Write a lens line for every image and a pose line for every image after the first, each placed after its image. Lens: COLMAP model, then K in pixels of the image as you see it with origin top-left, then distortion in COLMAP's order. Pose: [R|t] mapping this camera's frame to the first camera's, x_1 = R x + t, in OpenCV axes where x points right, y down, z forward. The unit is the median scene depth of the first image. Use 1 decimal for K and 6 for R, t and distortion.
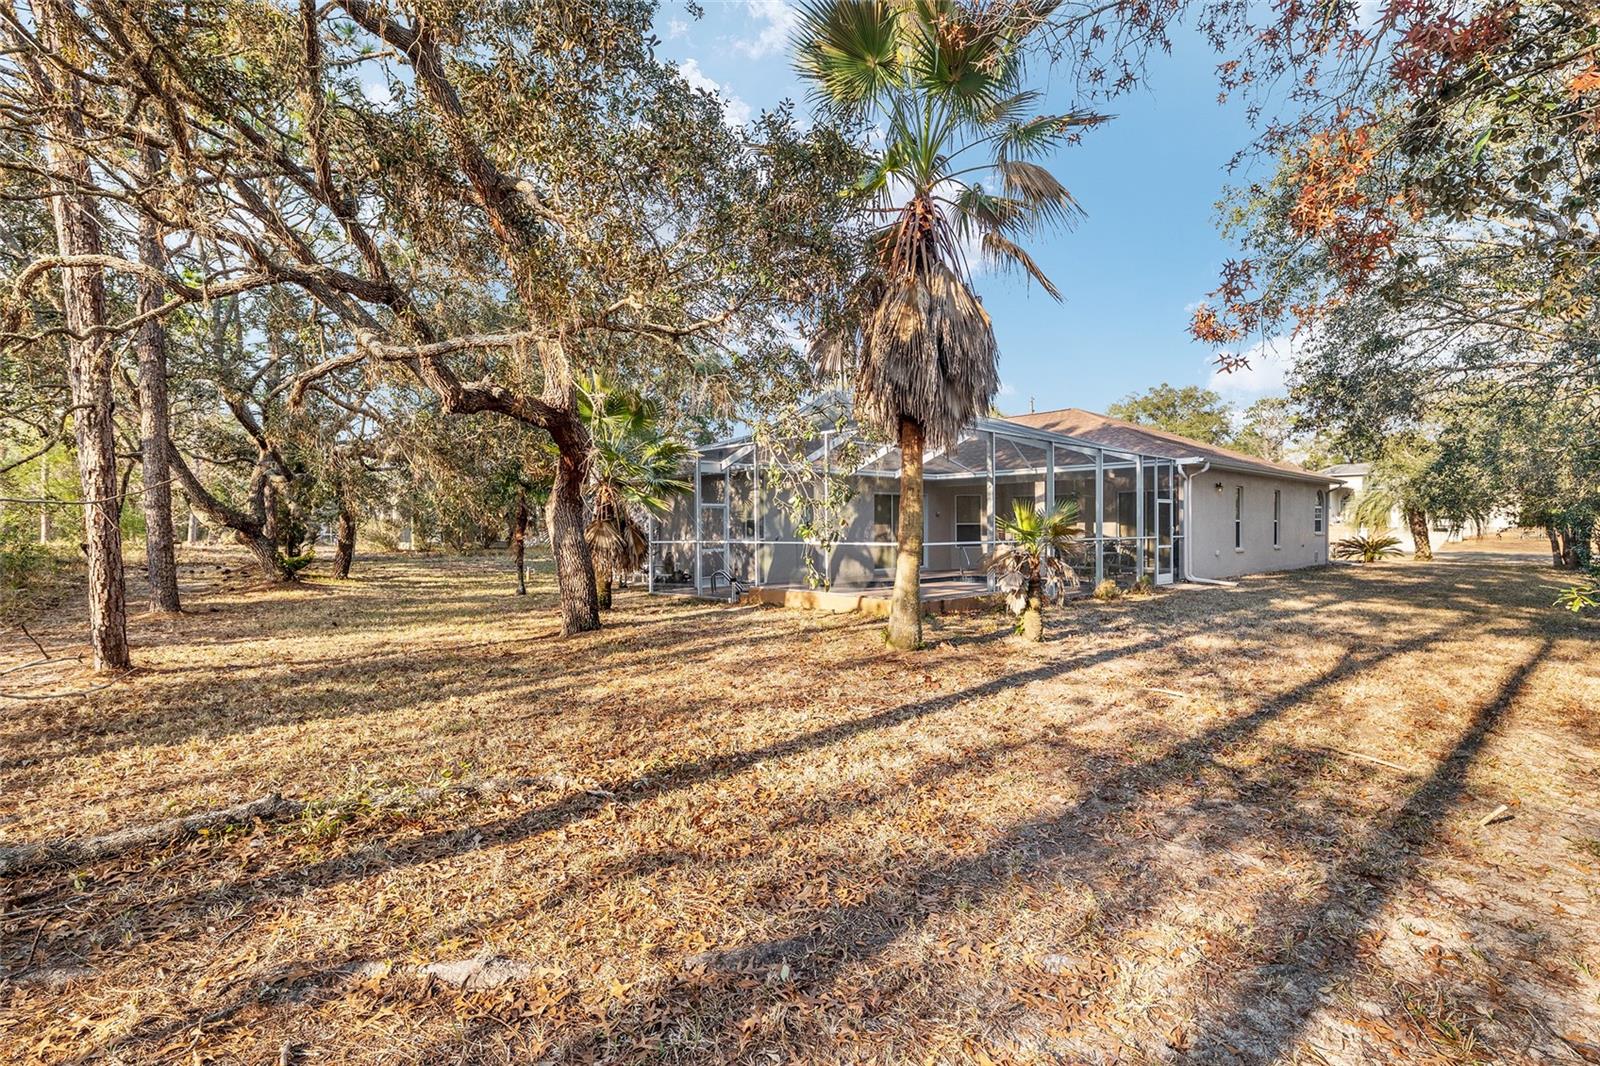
lens RADIAL K [[756.2, 0, 798.1], [0, 756.2, 531.3], [0, 0, 1]] dist [0.004049, 0.000195]
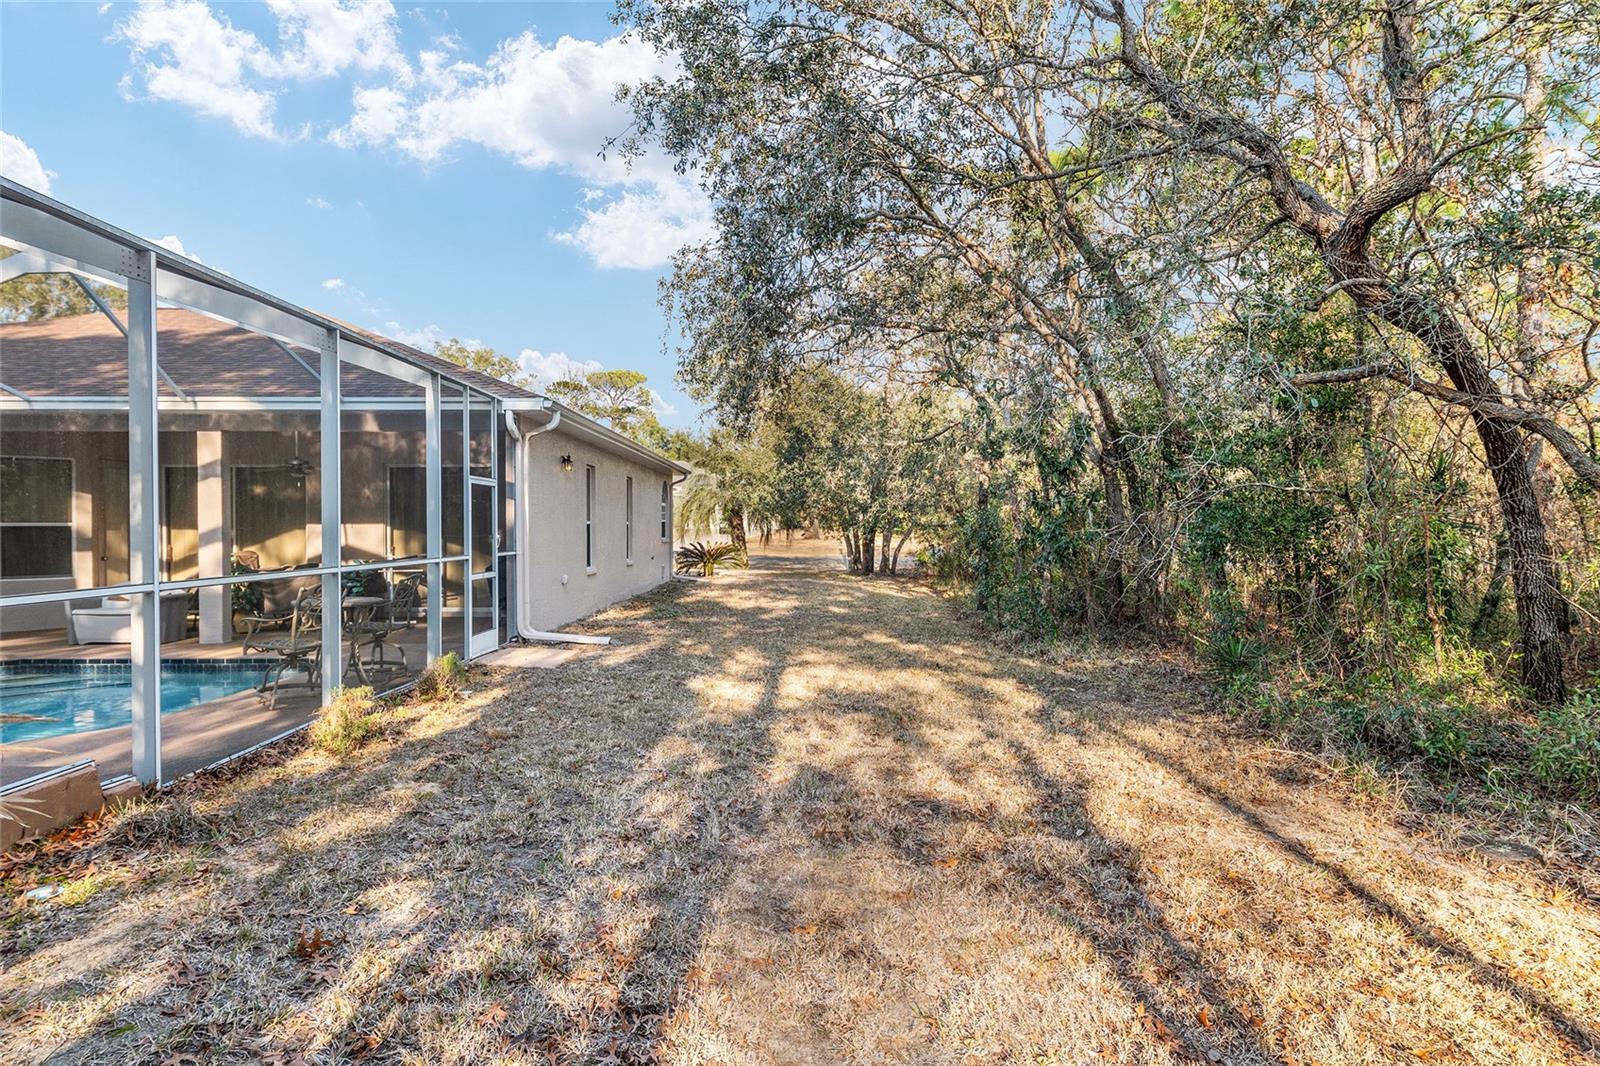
lens RADIAL K [[919.5, 0, 800.9], [0, 919.5, 522.6], [0, 0, 1]] dist [0.015887, 0.000835]
pose [[0.684502, 0.008206, 0.728964, 0.139752], [-0.000166, 0.999938, -0.011101, -0.004782], [-0.729011, 0.007477, 0.684462, 0.323578]]
